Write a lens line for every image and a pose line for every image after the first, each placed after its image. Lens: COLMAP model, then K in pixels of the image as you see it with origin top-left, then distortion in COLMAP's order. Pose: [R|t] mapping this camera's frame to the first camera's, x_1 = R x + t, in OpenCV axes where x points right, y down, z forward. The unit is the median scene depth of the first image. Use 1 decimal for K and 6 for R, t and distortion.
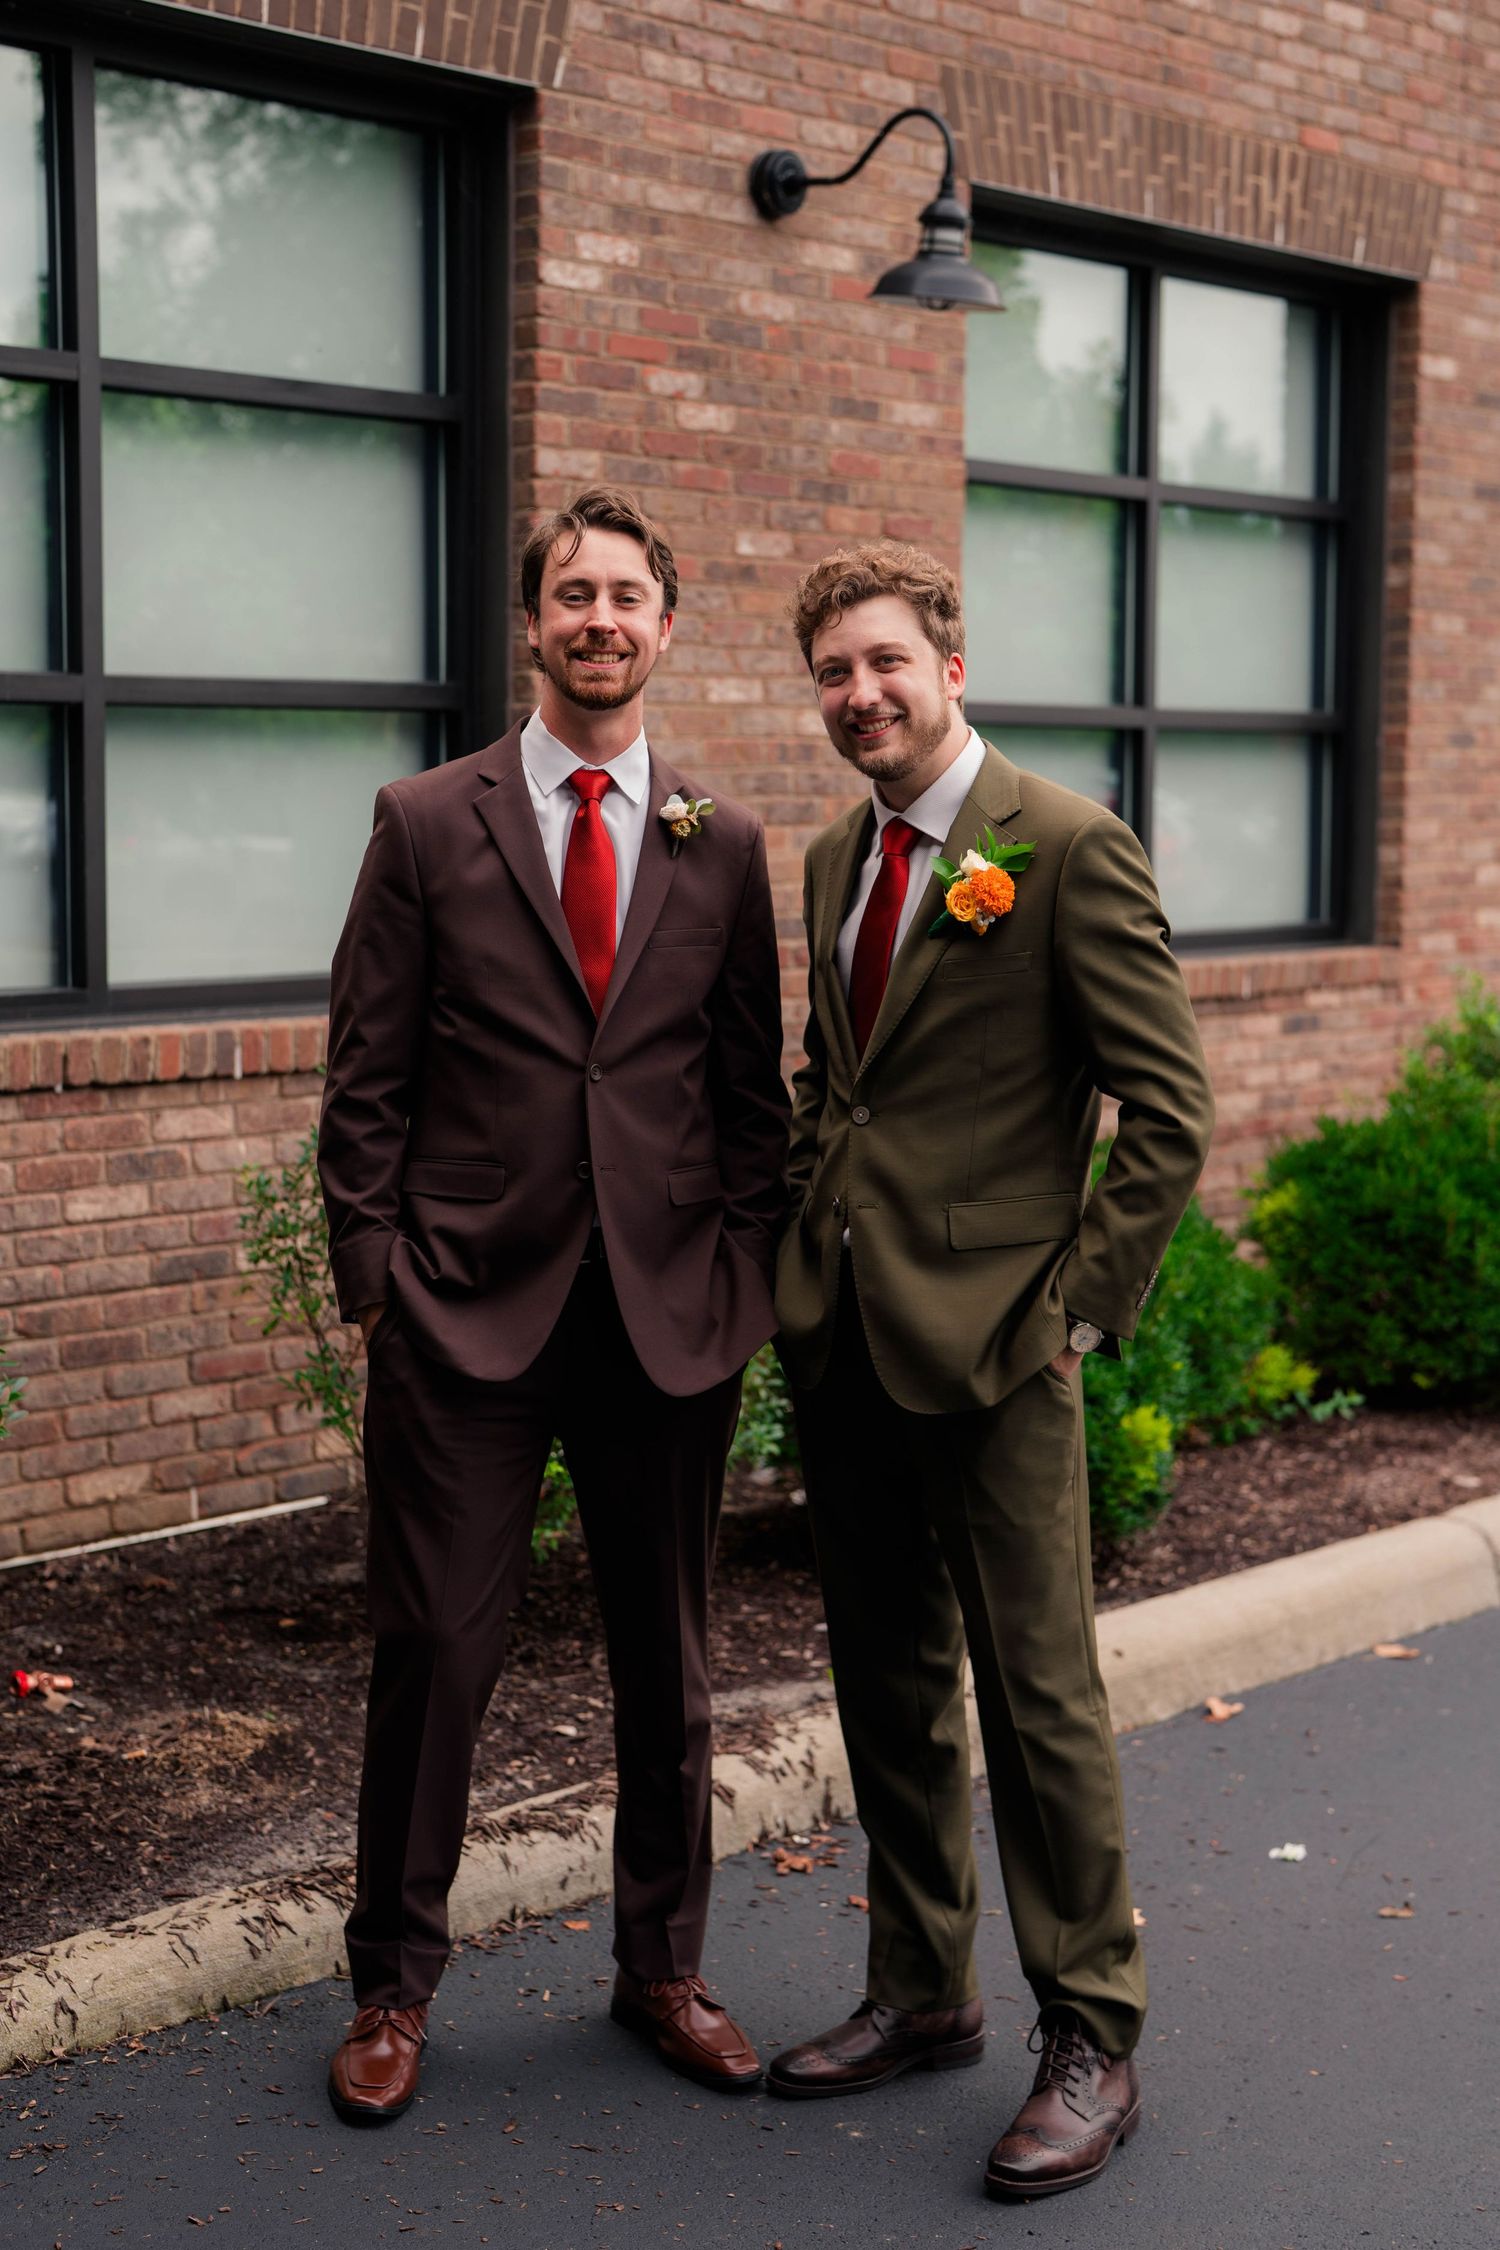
lens RADIAL K [[3433.3, 0, 751.0], [0, 3433.3, 1117.4], [0, 0, 1]] dist [-0.152676, 0.974886]
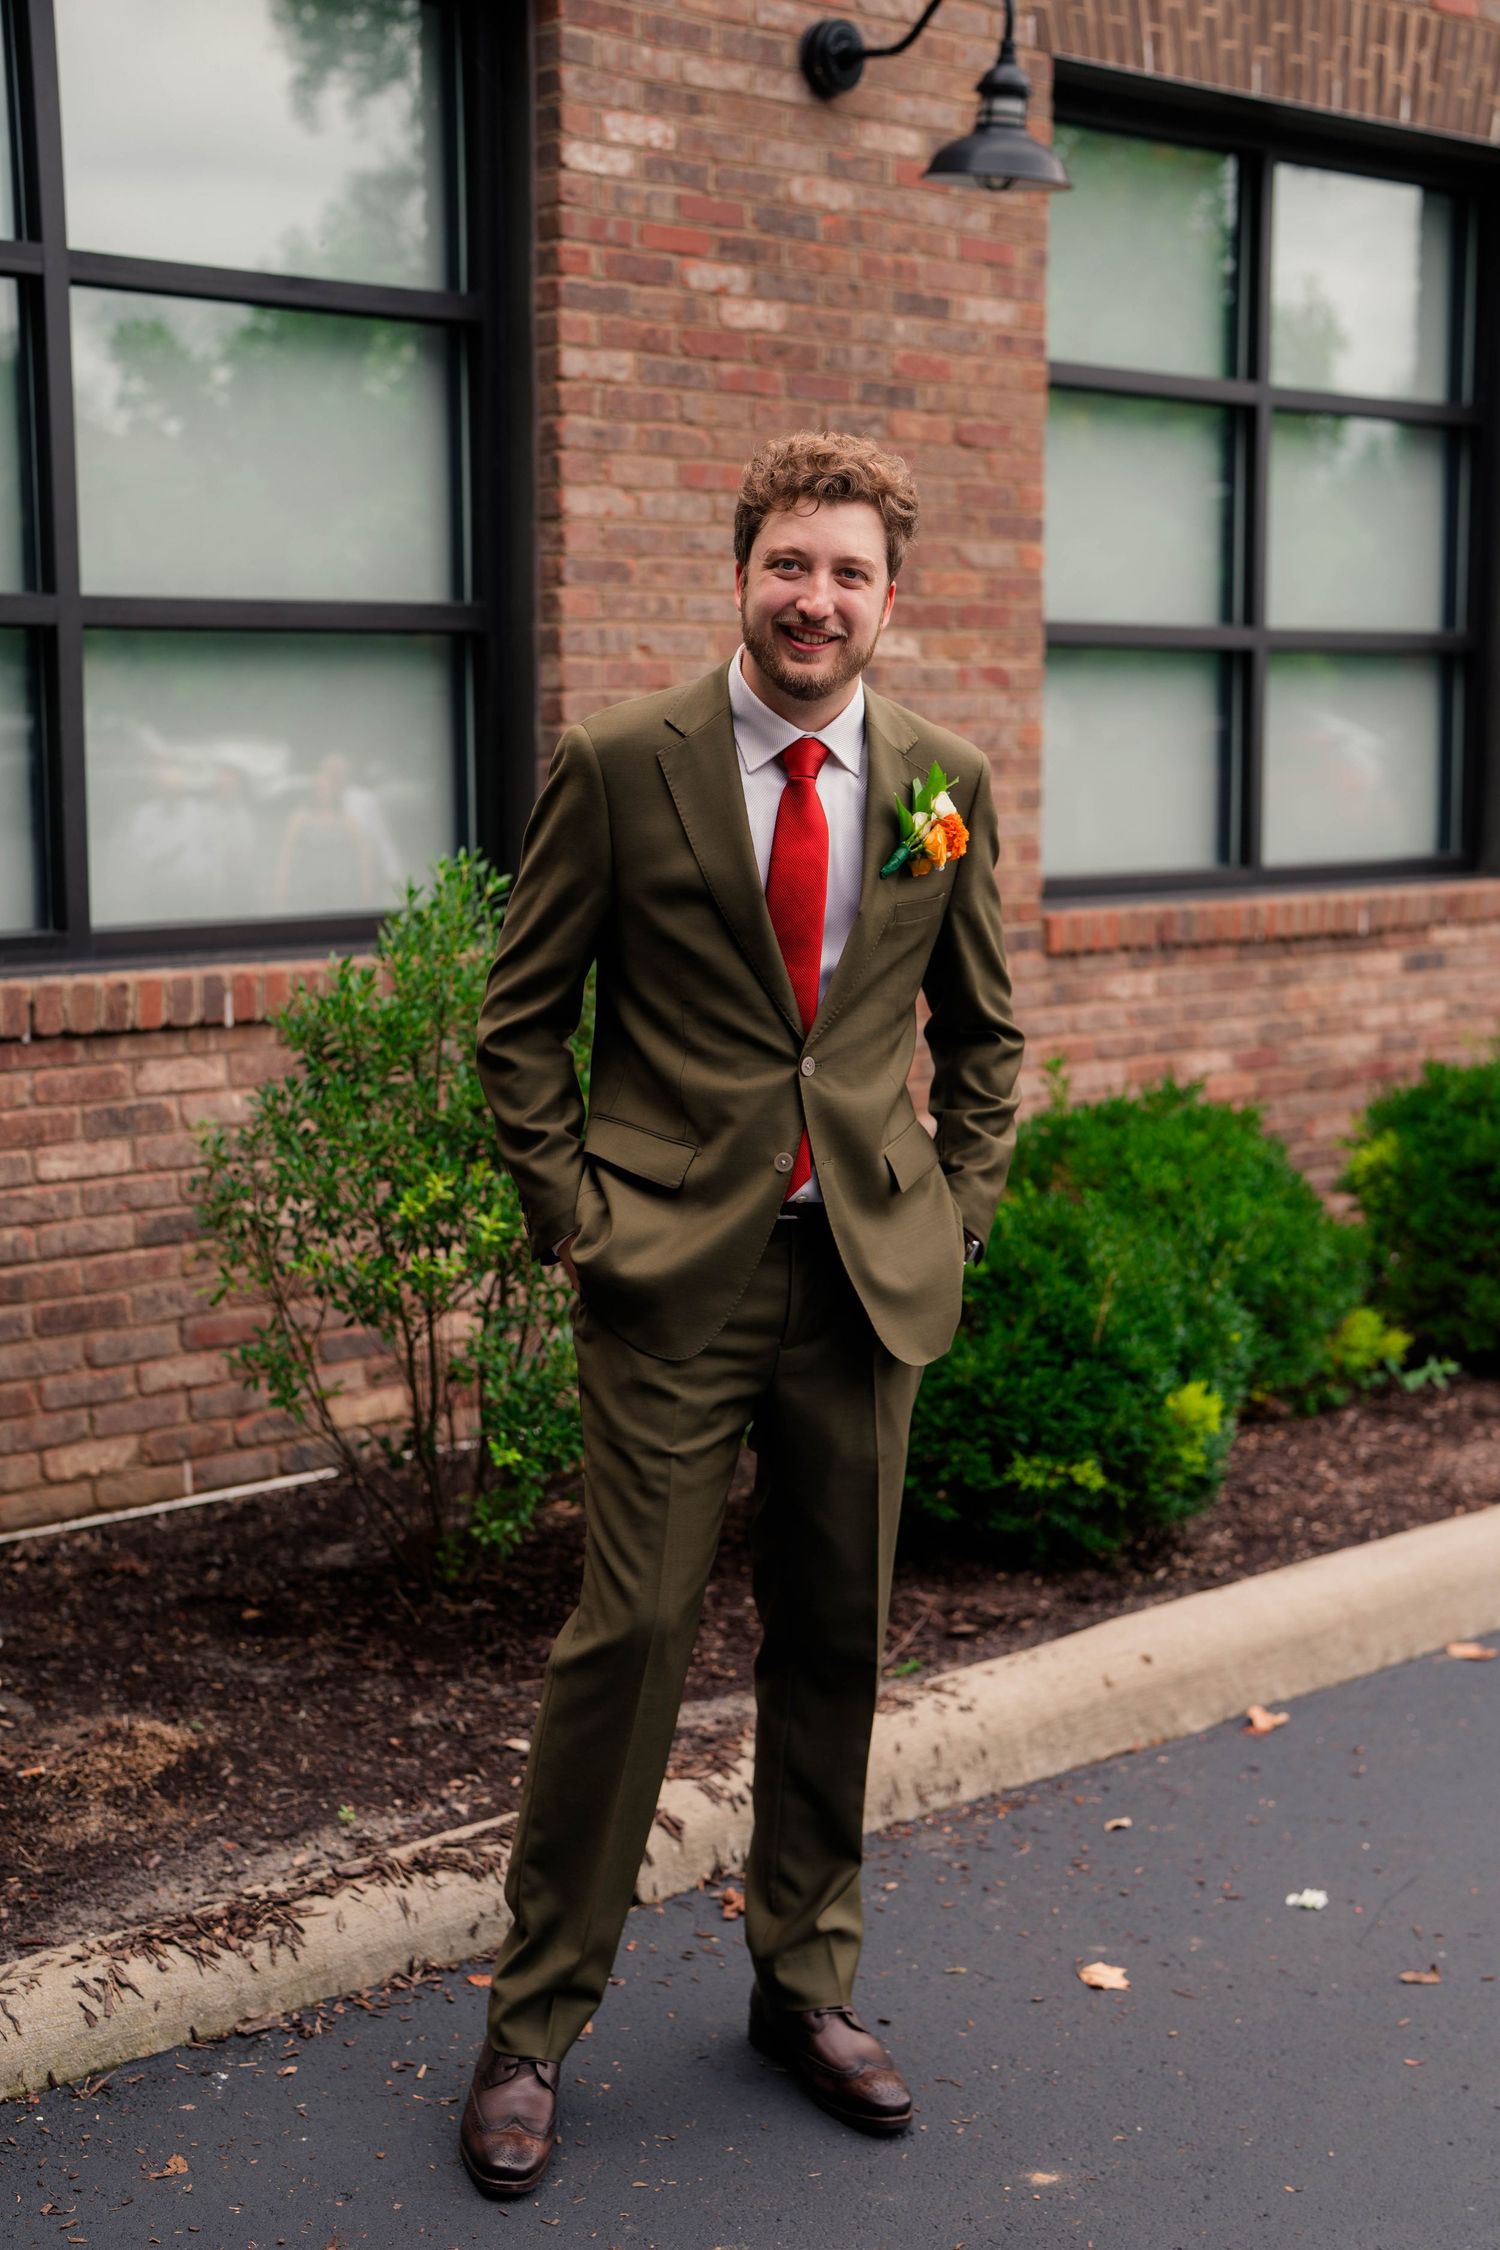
lens RADIAL K [[3276.5, 0, 746.4], [0, 3276.5, 1170.3], [0, 0, 1]] dist [-0.163163, 1.086098]
pose [[0.997109, 0.000474, -0.075987, 0.055086], [0.002363, 0.999304, 0.037241, -0.004557], [0.075952, -0.037313, 0.996413, 0.109033]]
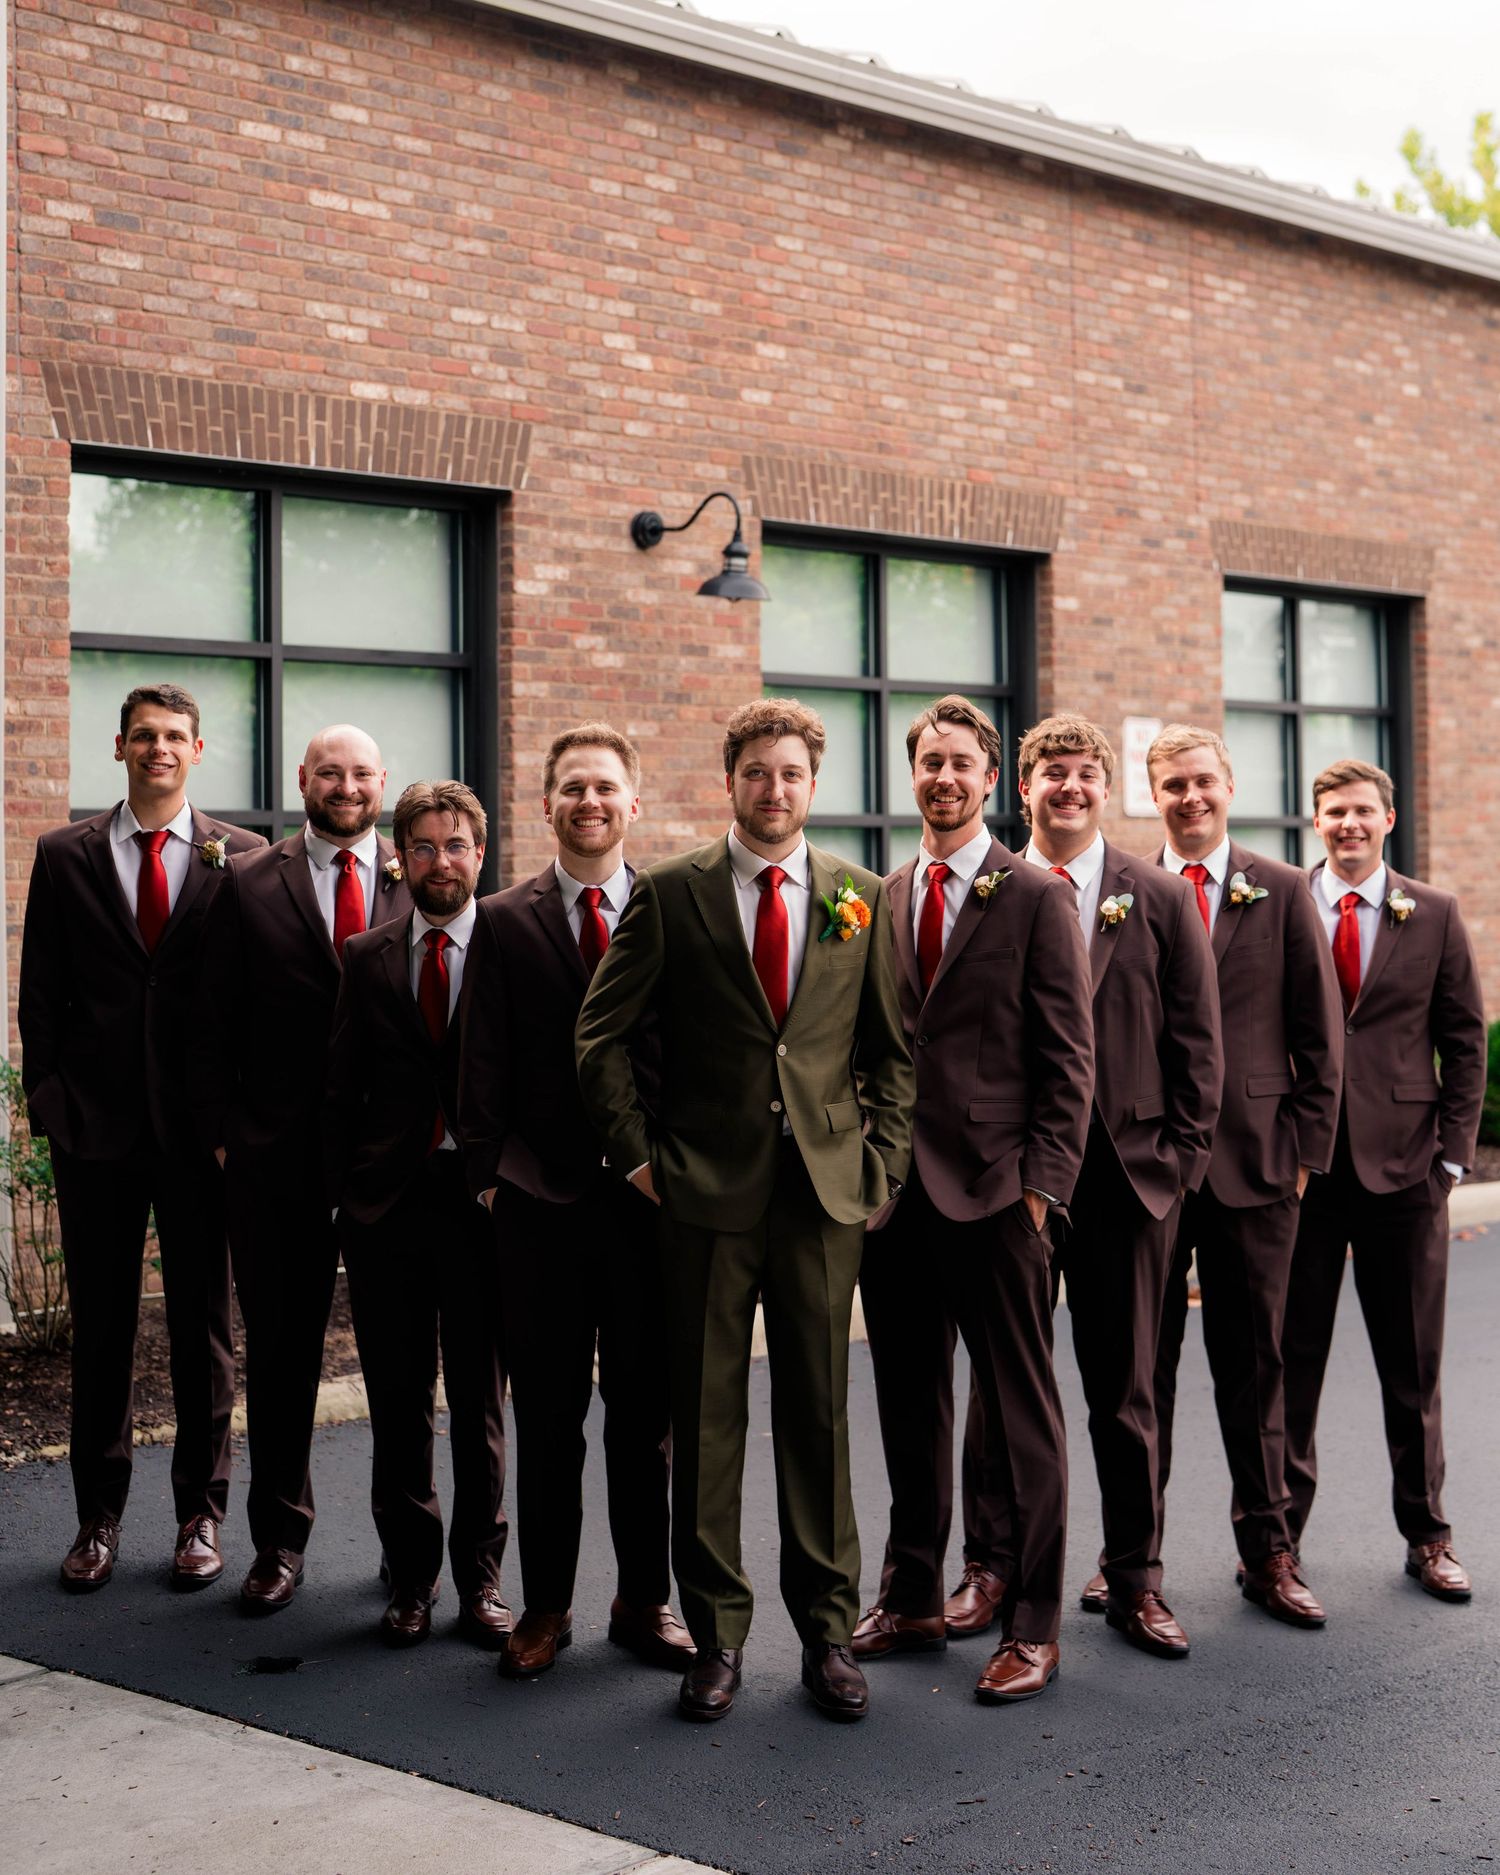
lens RADIAL K [[3177.5, 0, 742.3], [0, 3177.5, 729.4], [0, 0, 1]] dist [-0.145036, 0.962782]
pose [[0.999871, -0.015052, 0.005693, 0.049306], [0.015696, 0.990207, -0.138725, 0.065884], [-0.003549, 0.138796, 0.990315, -0.671532]]
